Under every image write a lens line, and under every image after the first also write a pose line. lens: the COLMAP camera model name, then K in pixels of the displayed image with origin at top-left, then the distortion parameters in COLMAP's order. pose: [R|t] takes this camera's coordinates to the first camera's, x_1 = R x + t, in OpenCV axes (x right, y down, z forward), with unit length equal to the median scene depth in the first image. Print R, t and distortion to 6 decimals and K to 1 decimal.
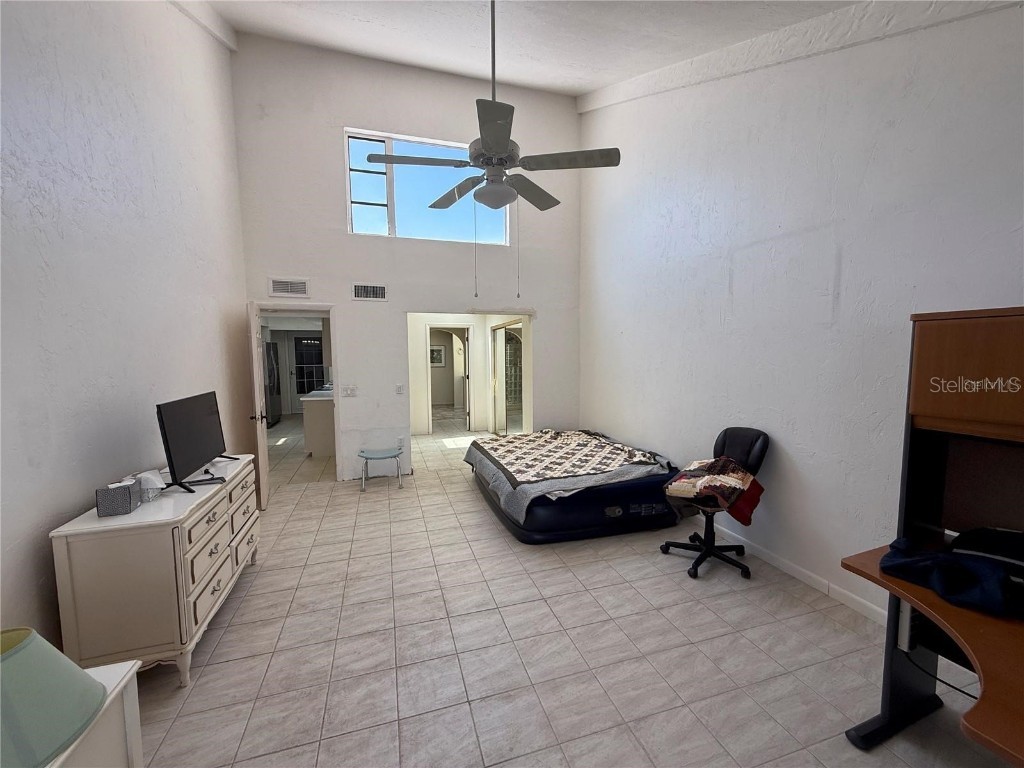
lens RADIAL K [[408.5, 0, 508.9], [0, 408.5, 388.4], [0, 0, 1]] dist [0.001997, -0.000696]
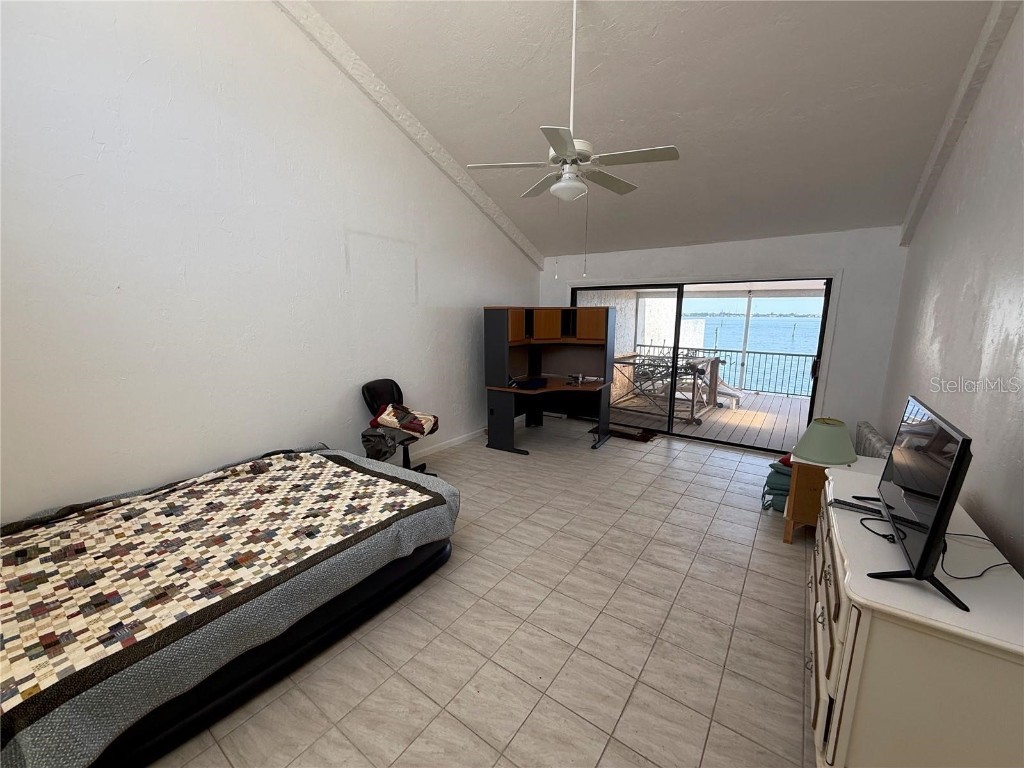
lens RADIAL K [[408.5, 0, 509.3], [0, 408.5, 385.0], [0, 0, 1]] dist [0.001997, -0.000696]
pose [[-0.600416, -0.138875, 0.787537, -0.802499], [0.071611, 0.971512, 0.225914, -0.172360], [-0.796475, 0.192038, -0.573367, 1.643671]]
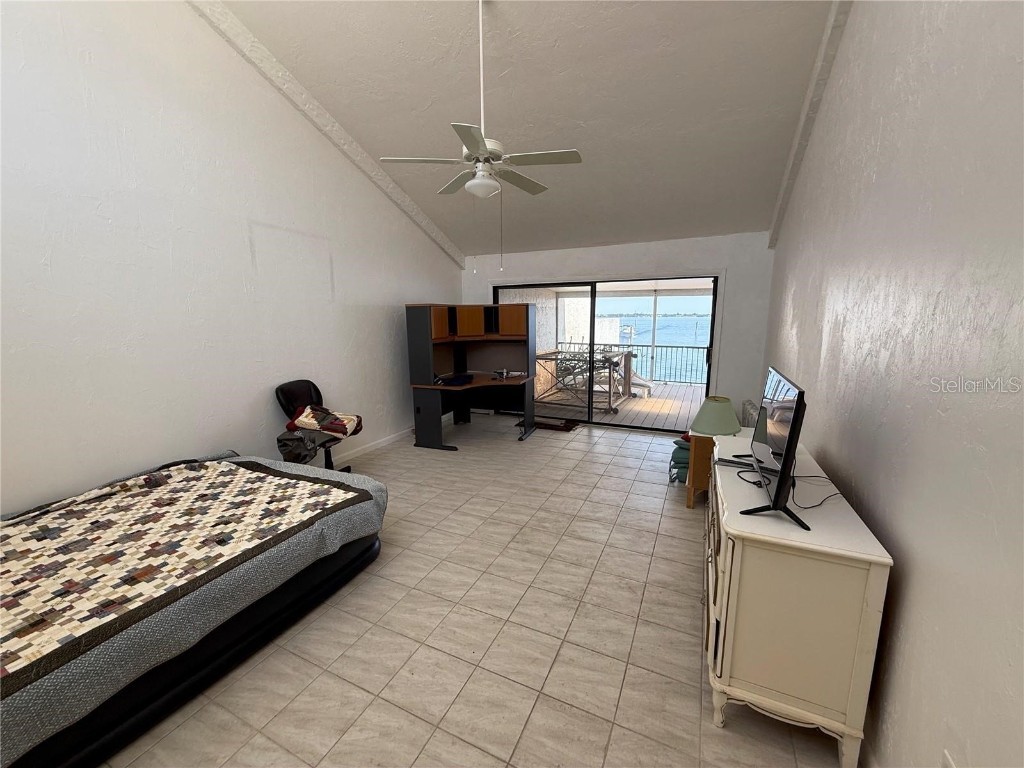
lens RADIAL K [[408.5, 0, 509.6], [0, 408.5, 384.9], [0, 0, 1]] dist [0.001997, -0.000696]
pose [[-0.733276, -0.104800, 0.671806, -0.837503], [0.073573, 0.970019, 0.231626, -0.147434], [-0.675938, 0.219273, -0.703581, 1.658971]]
